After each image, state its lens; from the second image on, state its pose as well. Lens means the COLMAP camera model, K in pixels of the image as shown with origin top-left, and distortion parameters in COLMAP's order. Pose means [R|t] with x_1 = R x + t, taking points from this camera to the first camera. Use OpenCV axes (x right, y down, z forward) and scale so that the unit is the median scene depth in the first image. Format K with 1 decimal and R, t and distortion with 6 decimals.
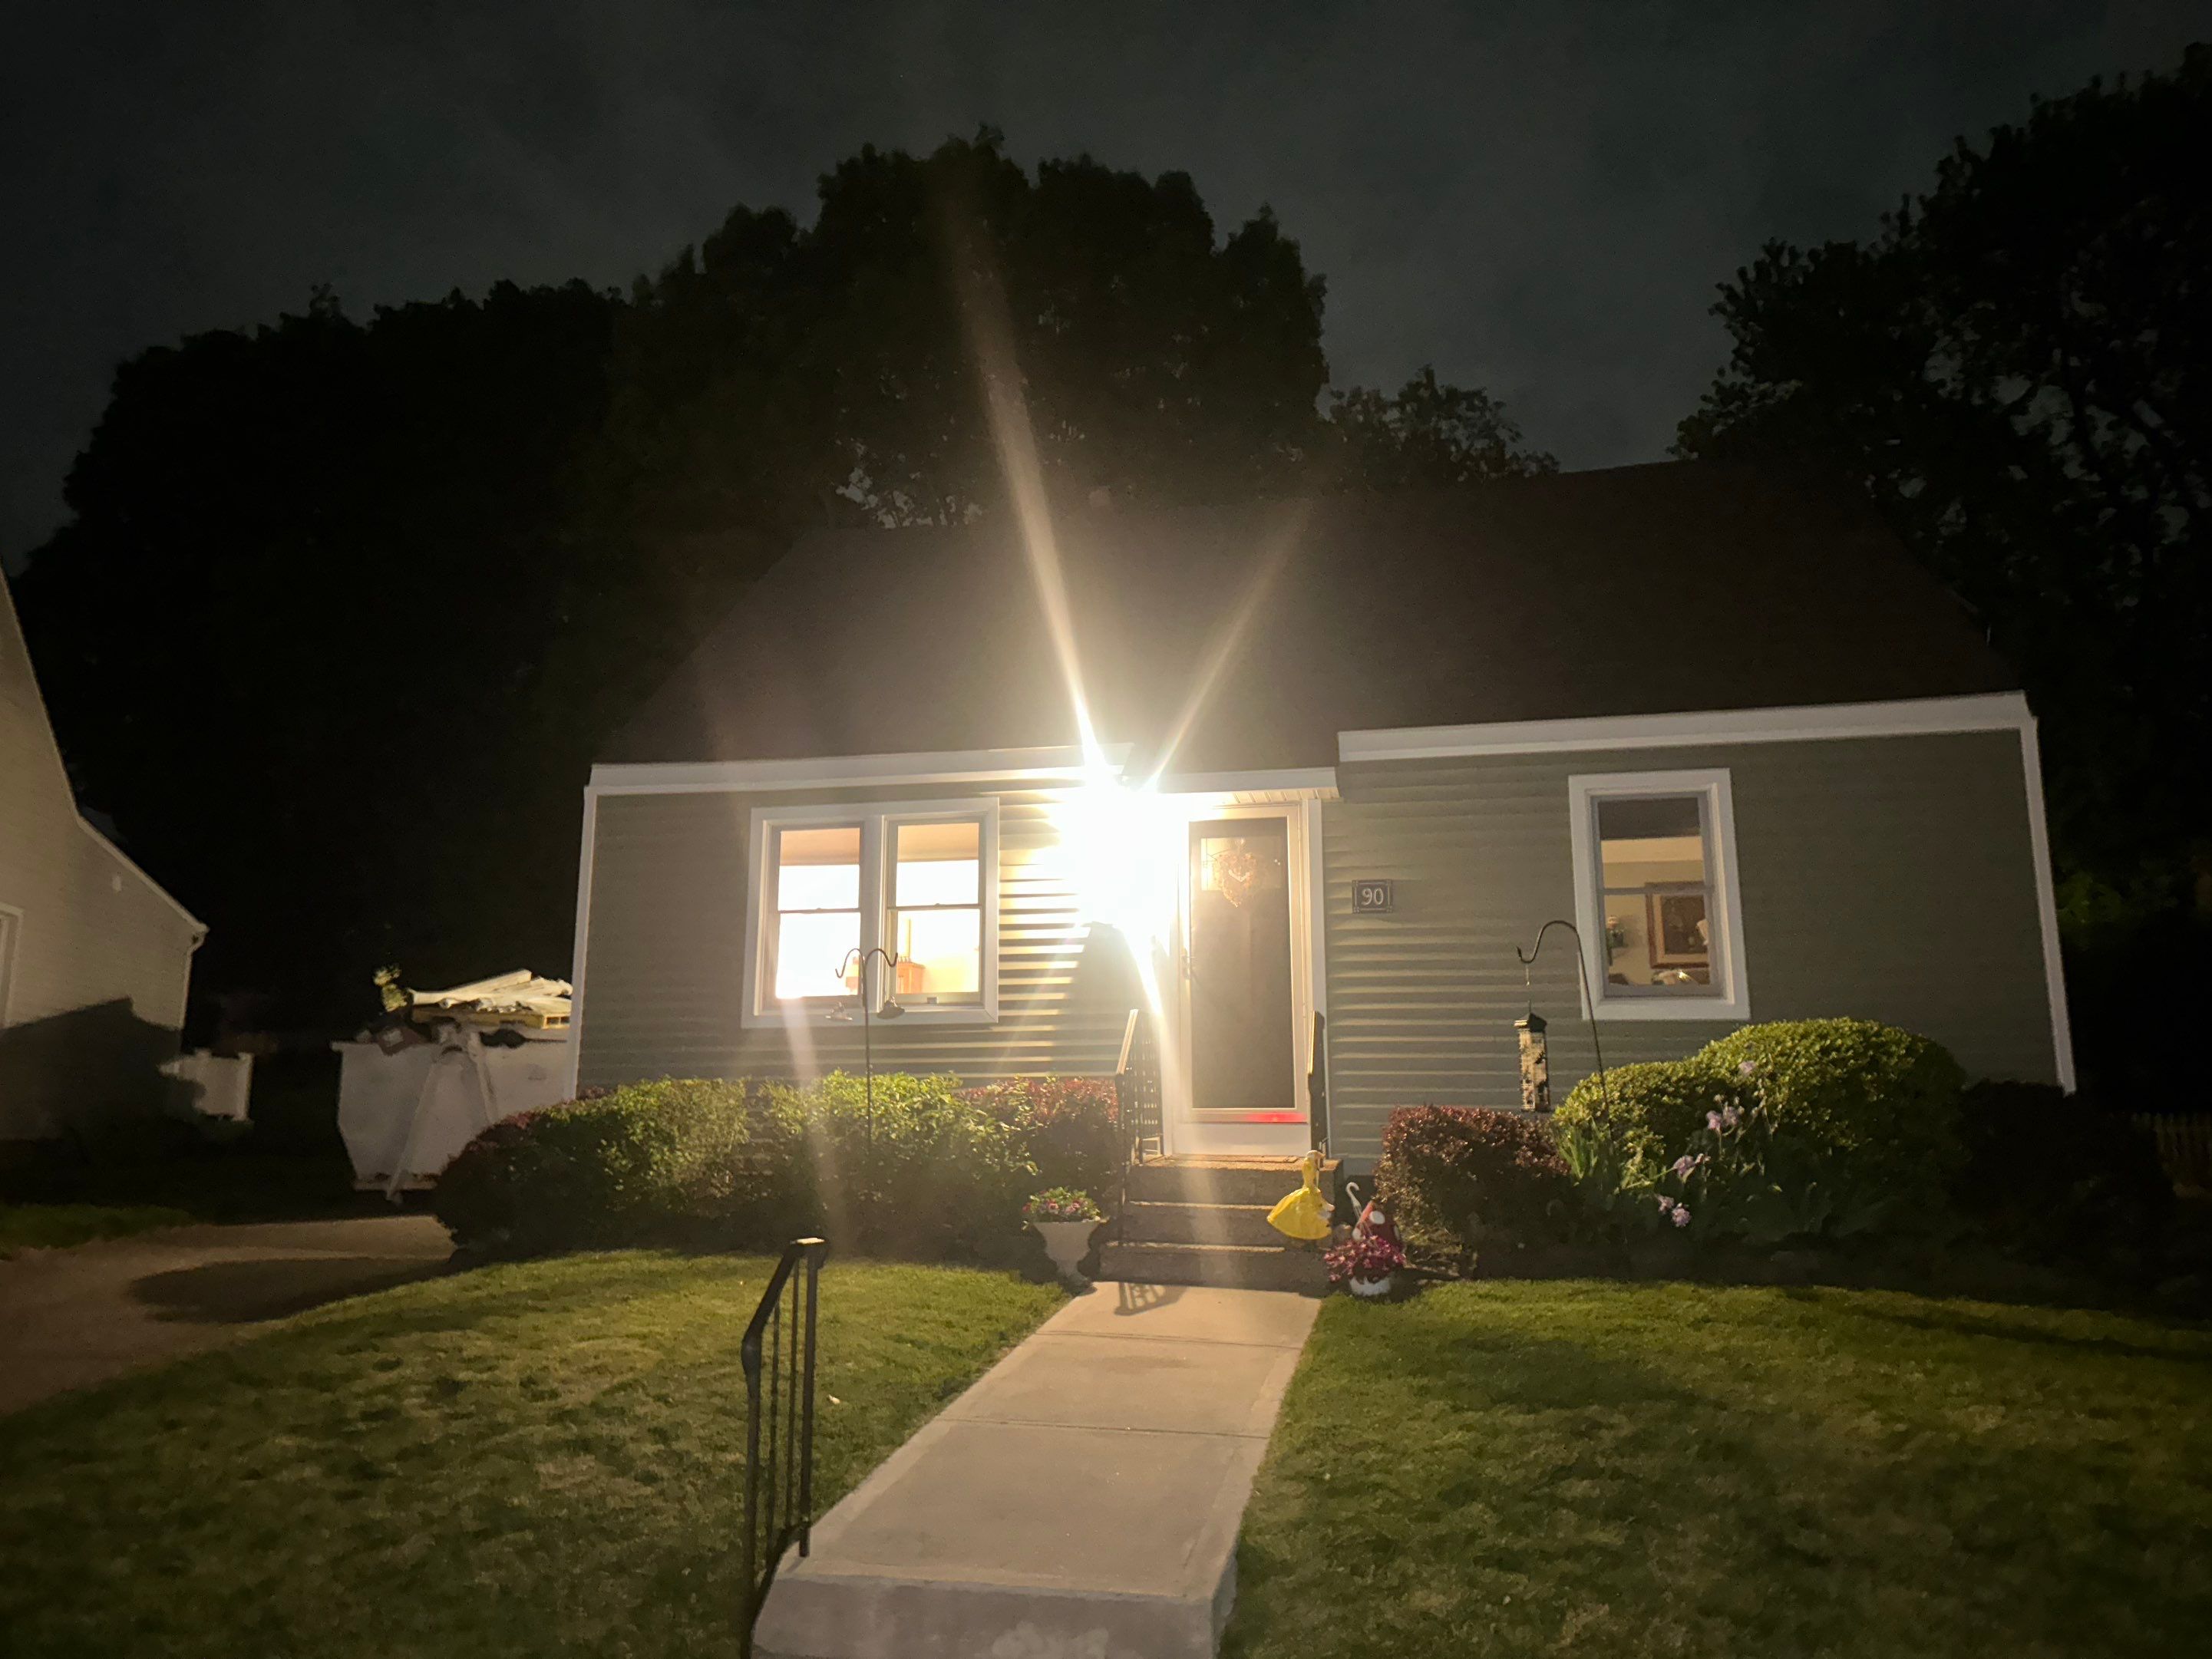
lens RADIAL K [[1553.9, 0, 1093.5], [0, 1553.9, 818.2], [0, 0, 1]] dist [0.006948, -0.004898]
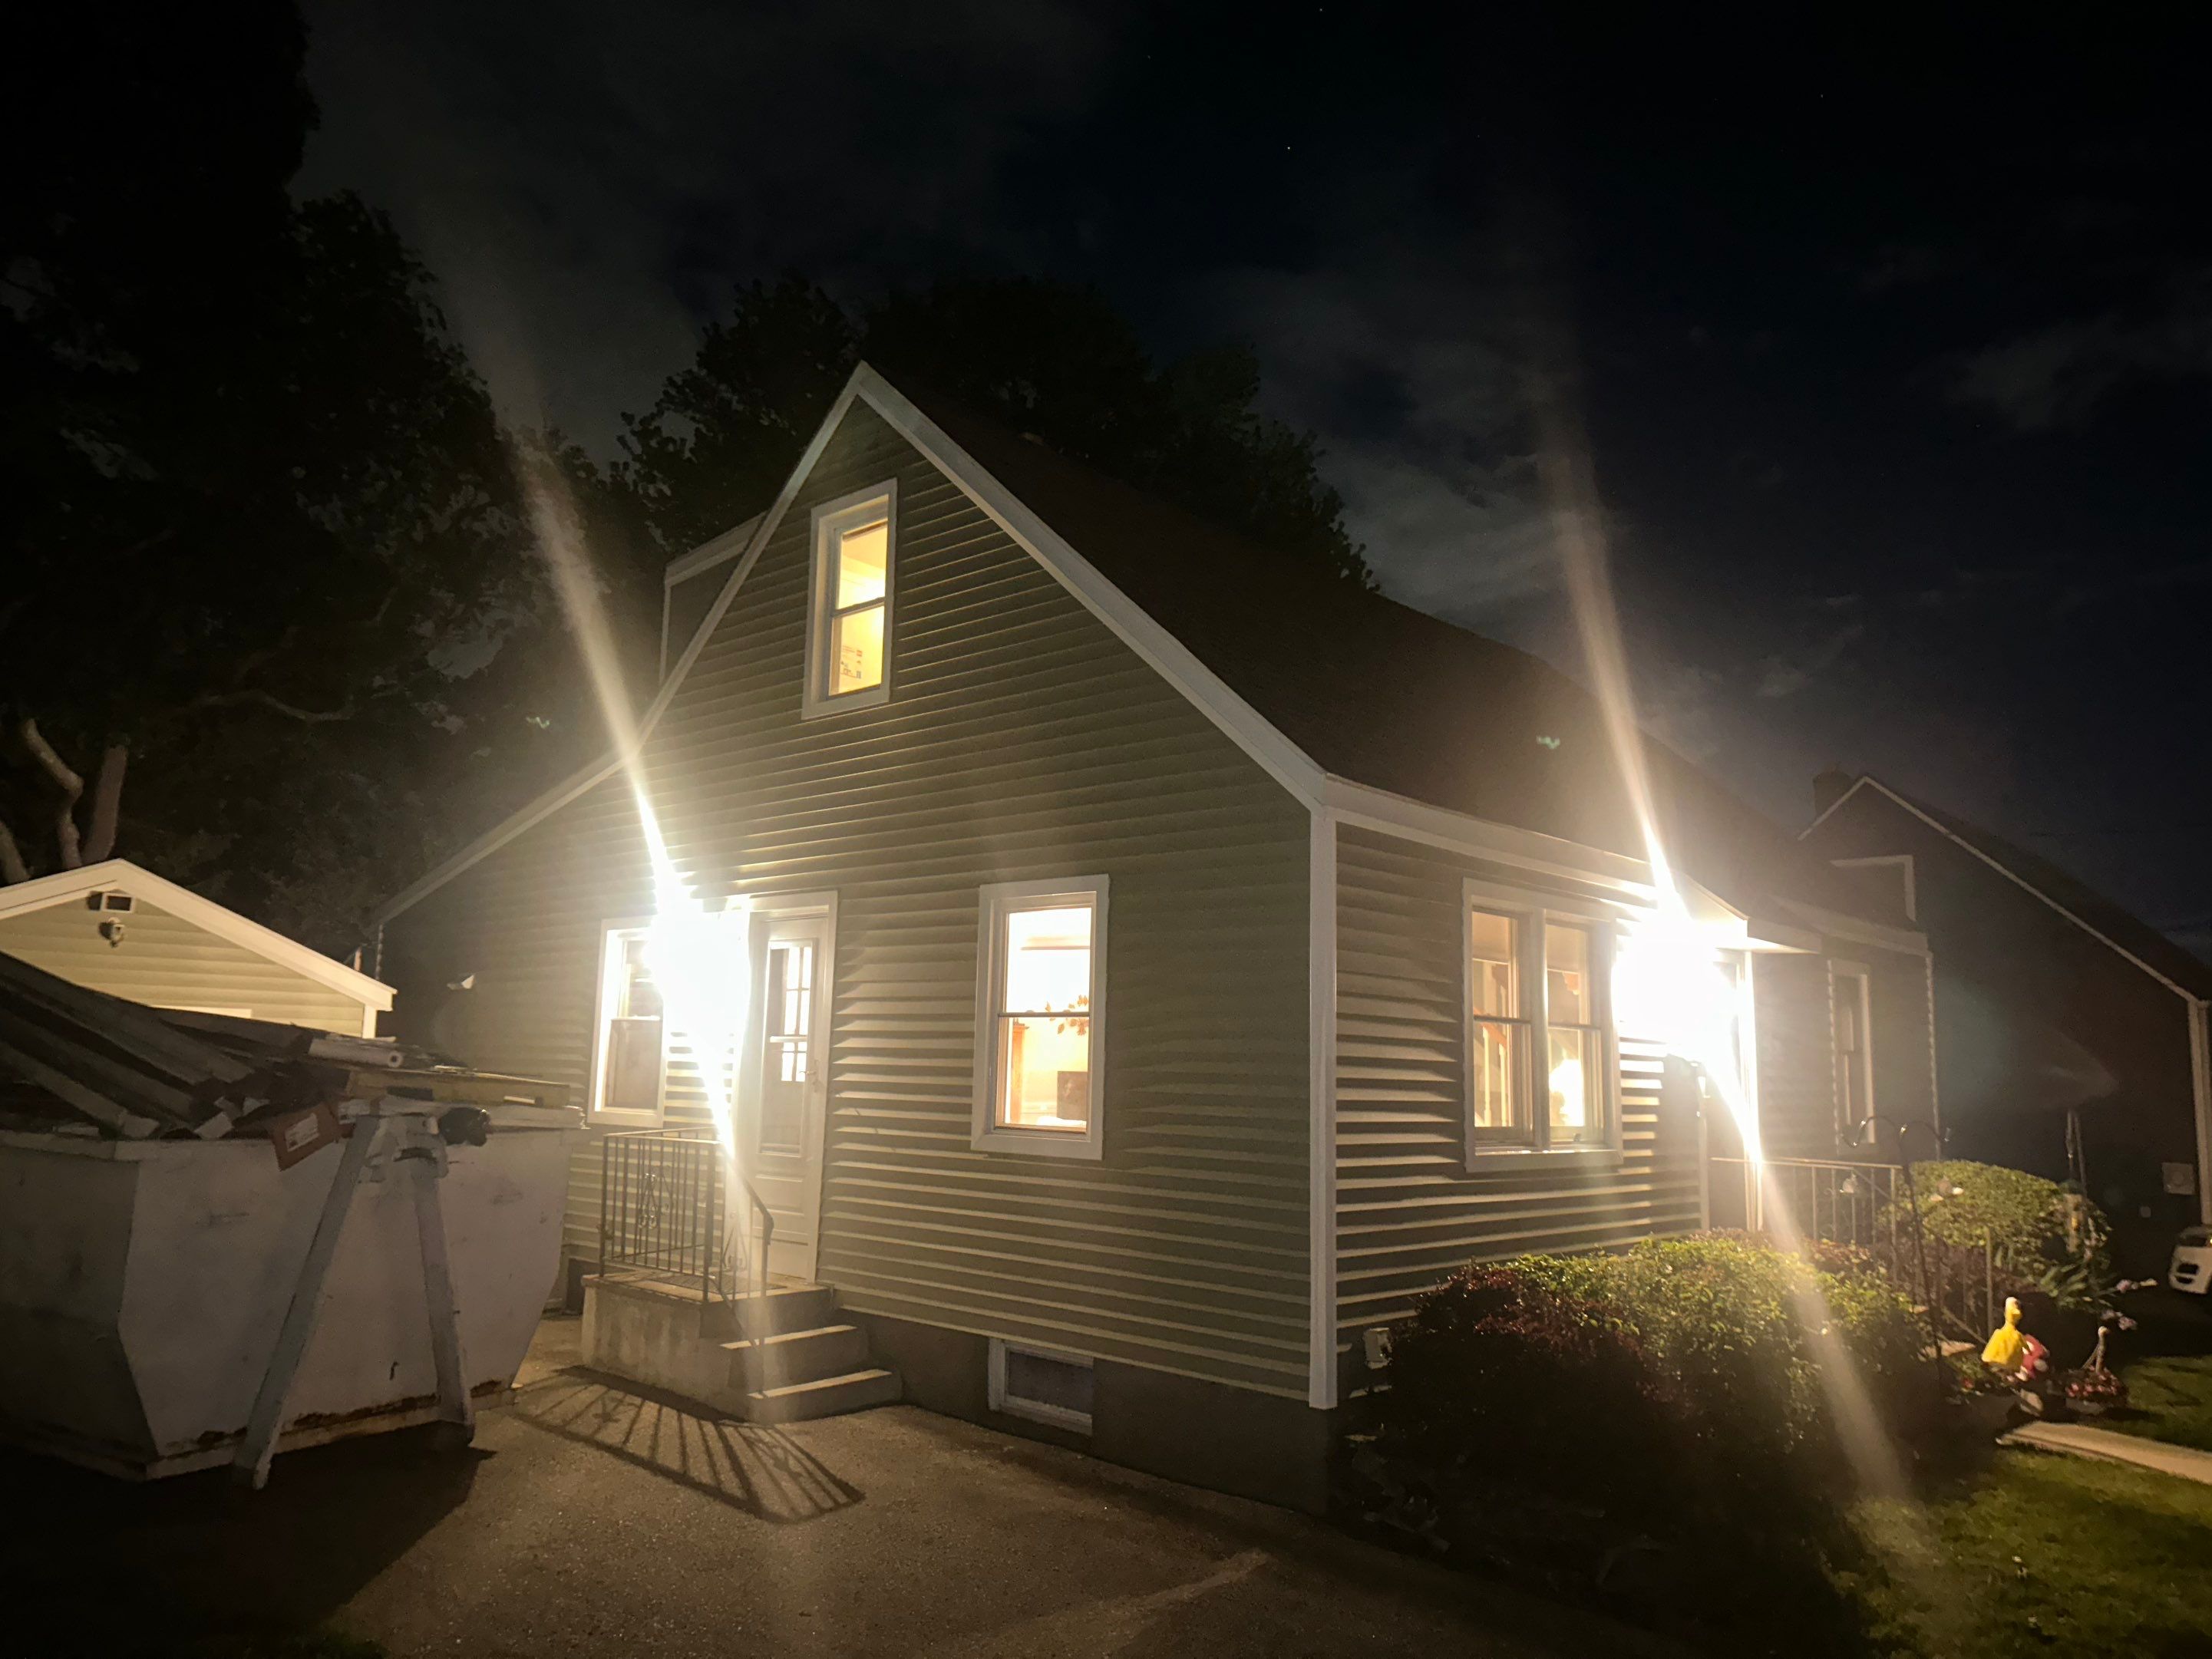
lens RADIAL K [[1570.5, 0, 1122.5], [0, 1570.5, 830.3], [0, 0, 1]] dist [-0.000329, -0.000891]
pose [[0.517375, 0.146530, 0.843120, -0.730464], [-0.188395, 0.980563, -0.054809, 0.033669], [-0.834763, -0.130483, 0.534925, 0.562761]]
